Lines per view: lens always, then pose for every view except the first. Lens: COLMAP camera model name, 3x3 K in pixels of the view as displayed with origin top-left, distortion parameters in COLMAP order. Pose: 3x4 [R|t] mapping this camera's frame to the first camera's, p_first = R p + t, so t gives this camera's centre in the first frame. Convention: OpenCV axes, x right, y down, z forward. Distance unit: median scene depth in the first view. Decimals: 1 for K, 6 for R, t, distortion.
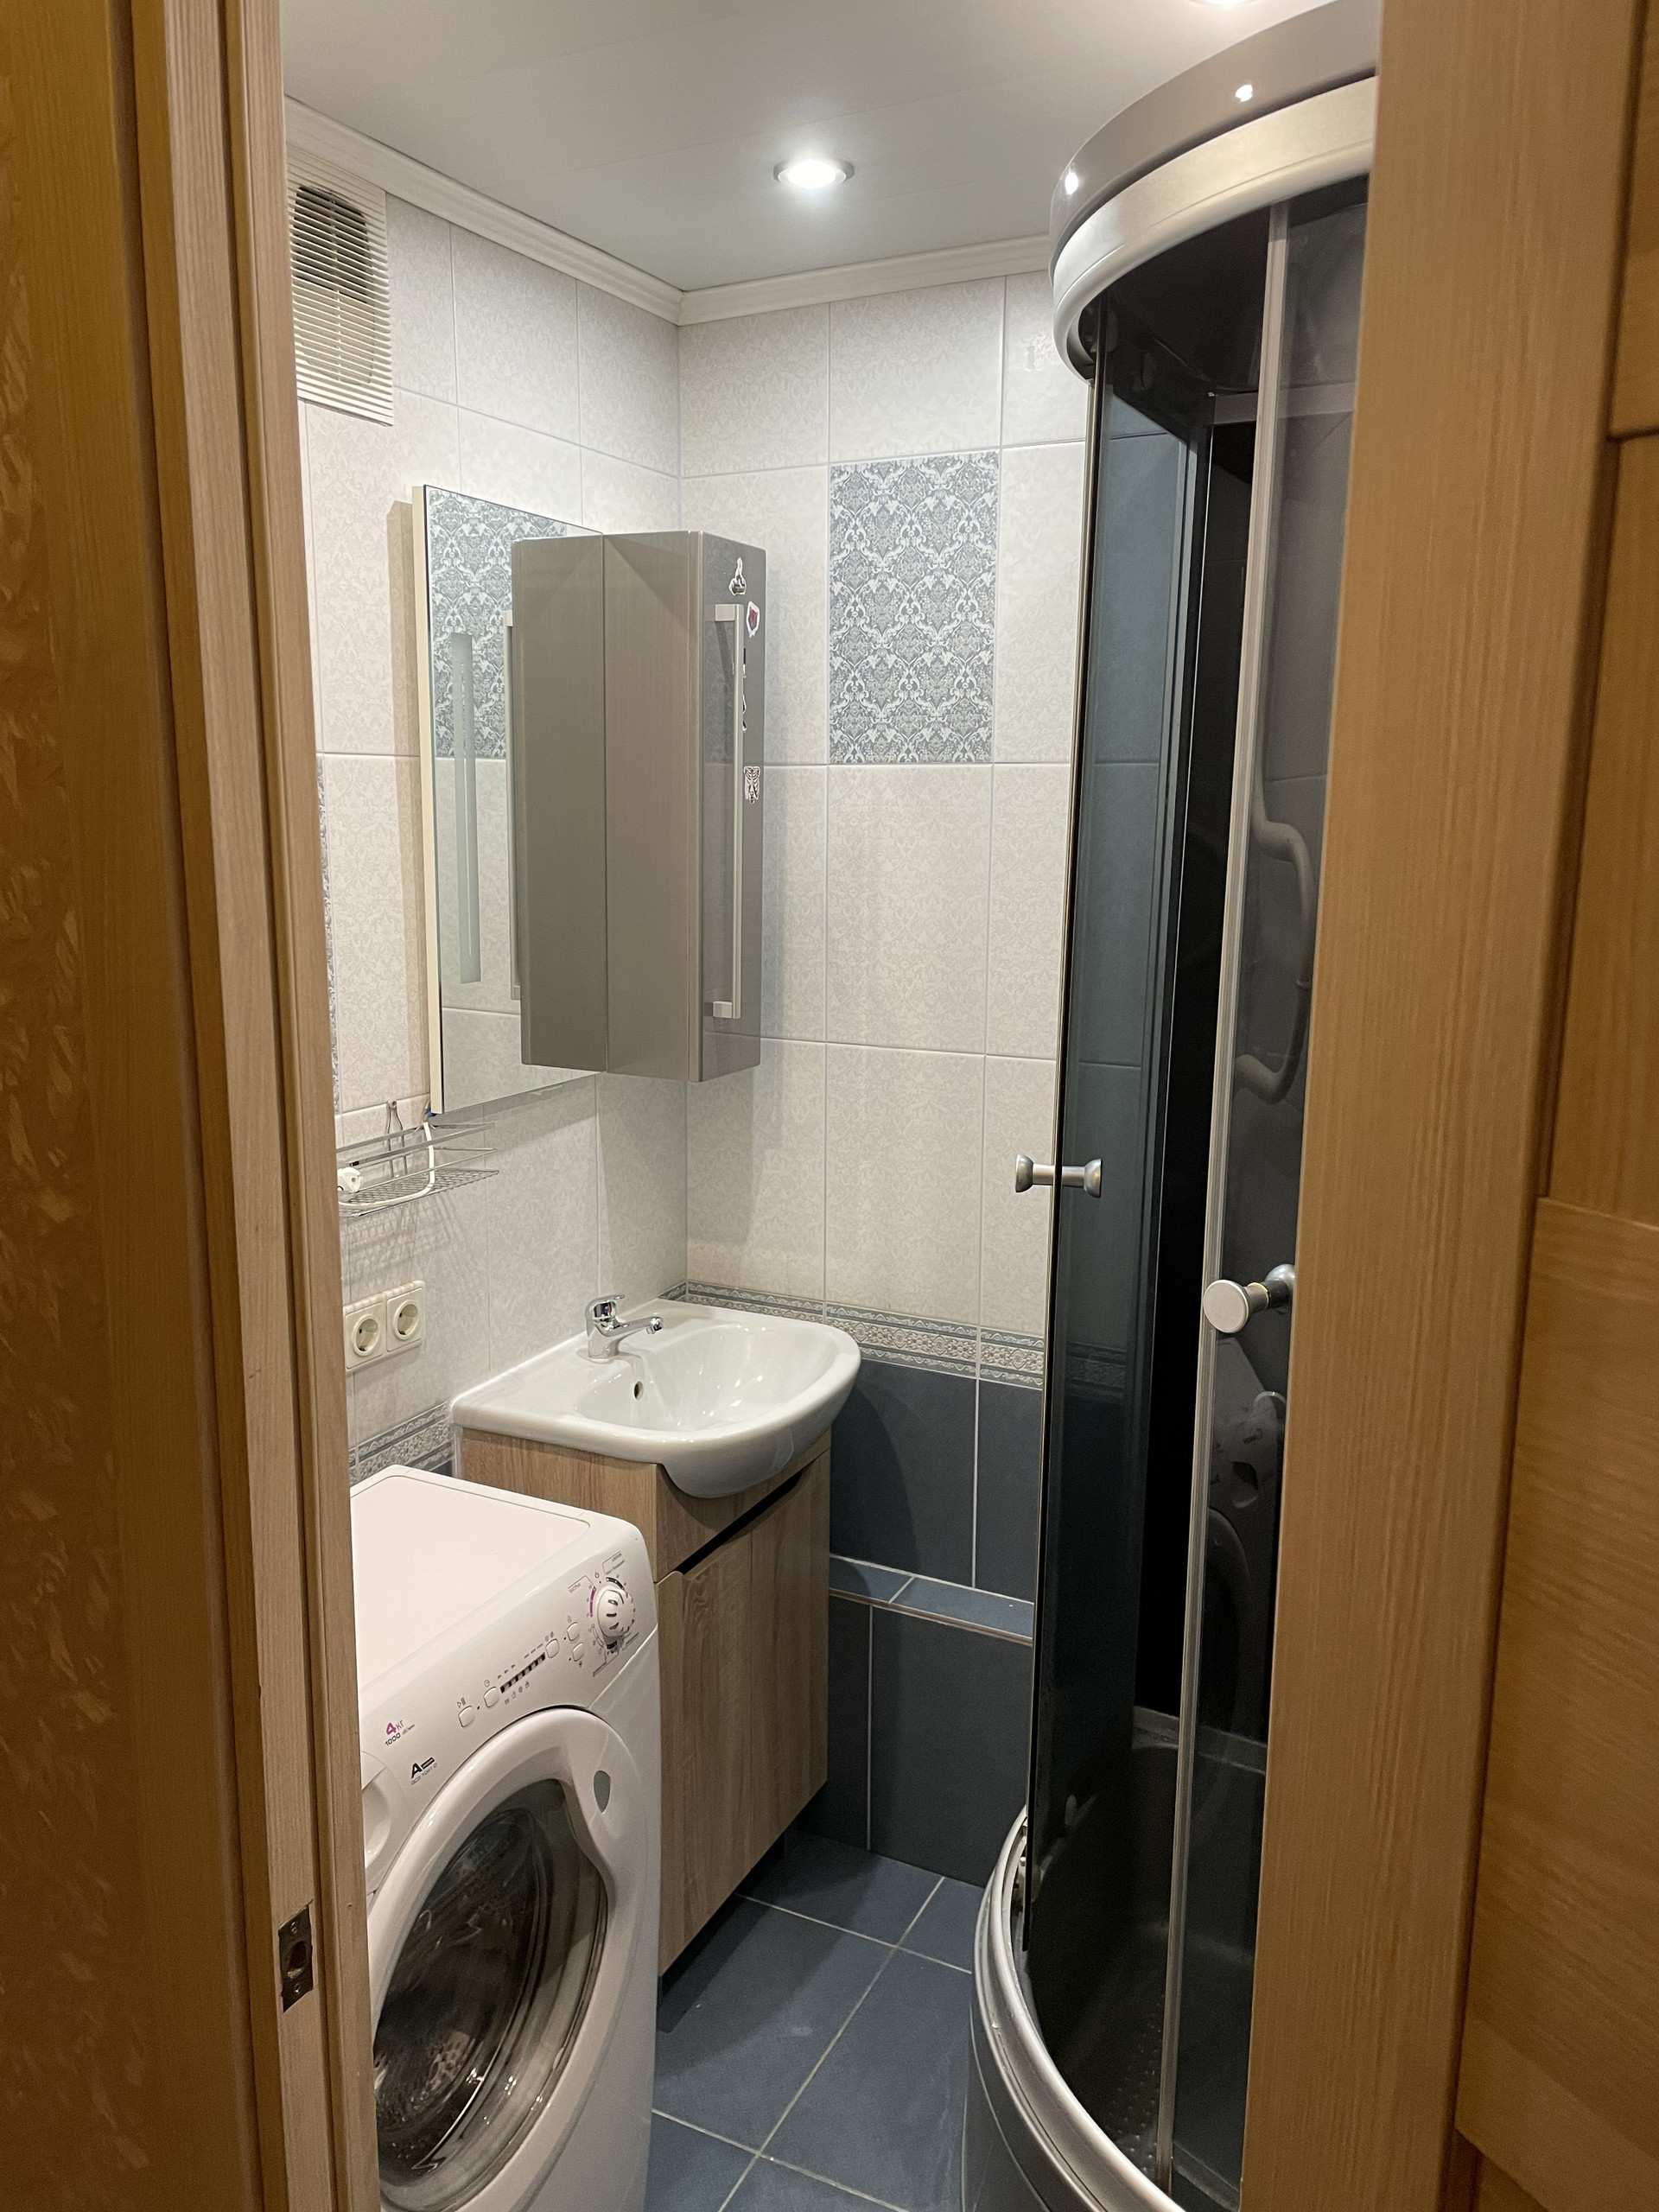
lens RADIAL K [[1548.1, 0, 839.6], [0, 1548.1, 1103.9], [0, 0, 1]] dist [0.021460, -0.051966]
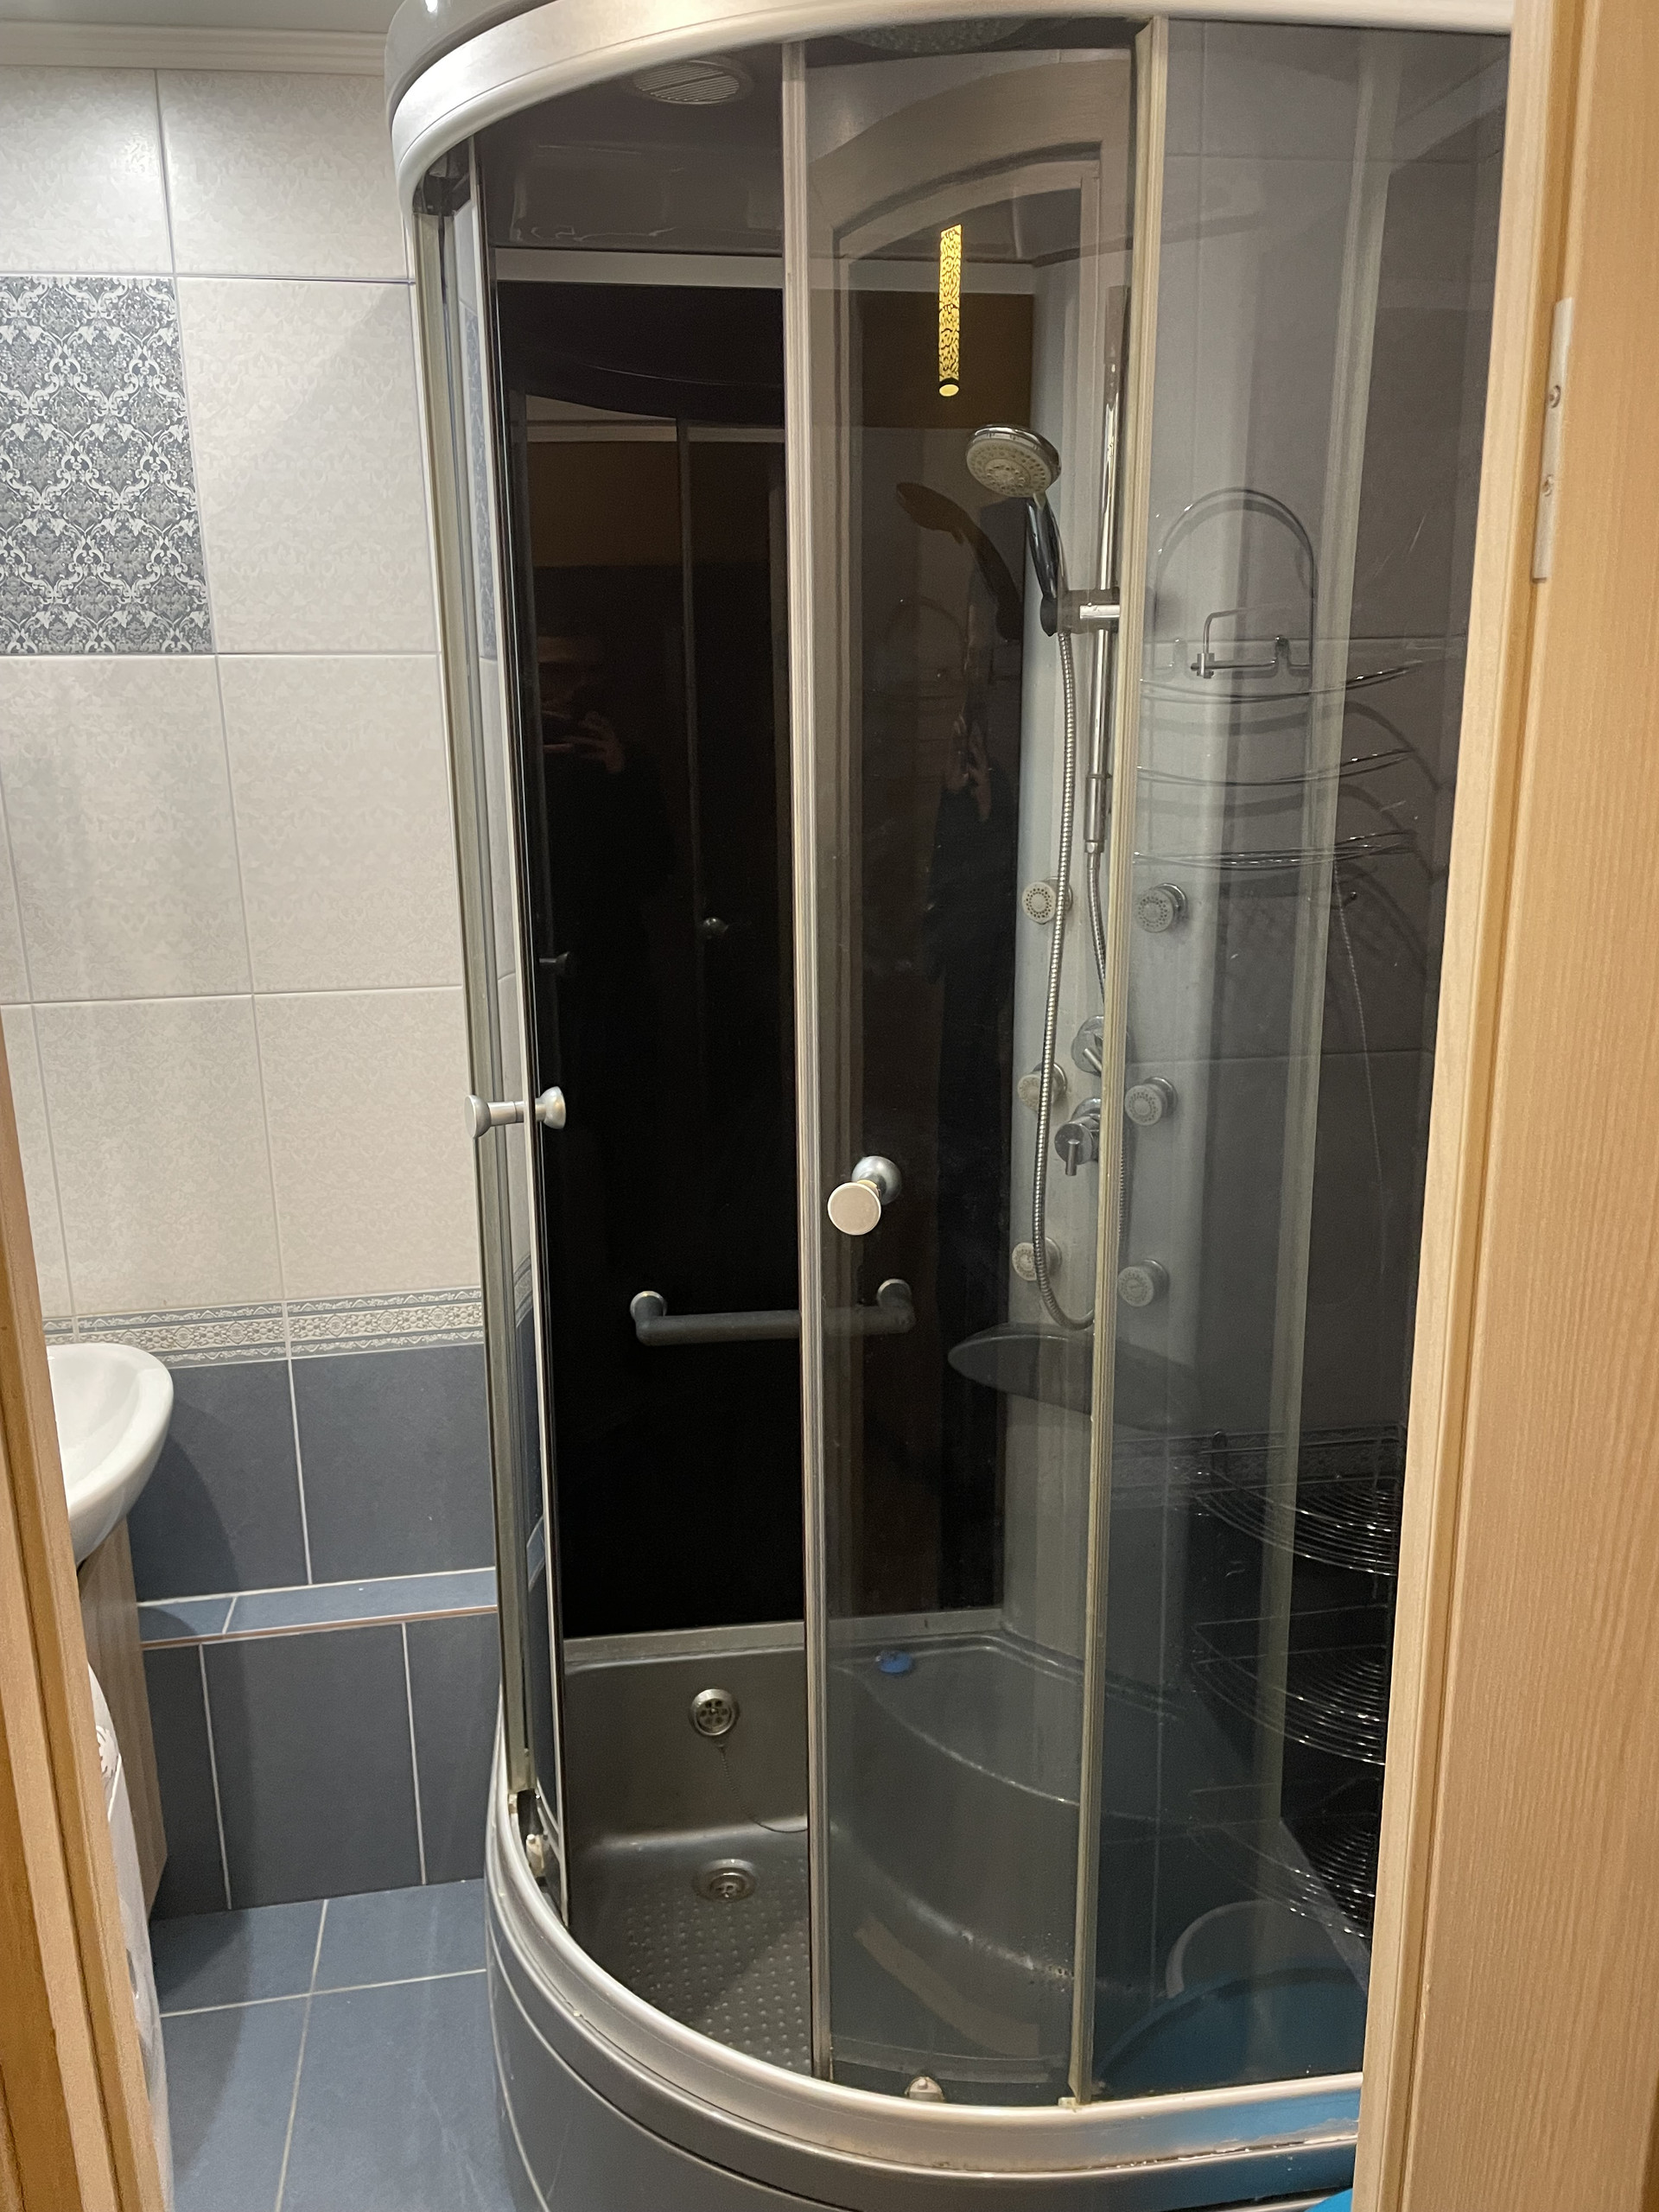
lens RADIAL K [[1548.1, 0, 848.7], [0, 1548.1, 1093.4], [0, 0, 1]] dist [0.021460, -0.051966]
pose [[0.805579, -0.159043, 0.570743, -0.142673], [0.126631, 0.987257, 0.096375, -0.018374], [-0.578797, -0.005364, 0.815454, 0.096617]]
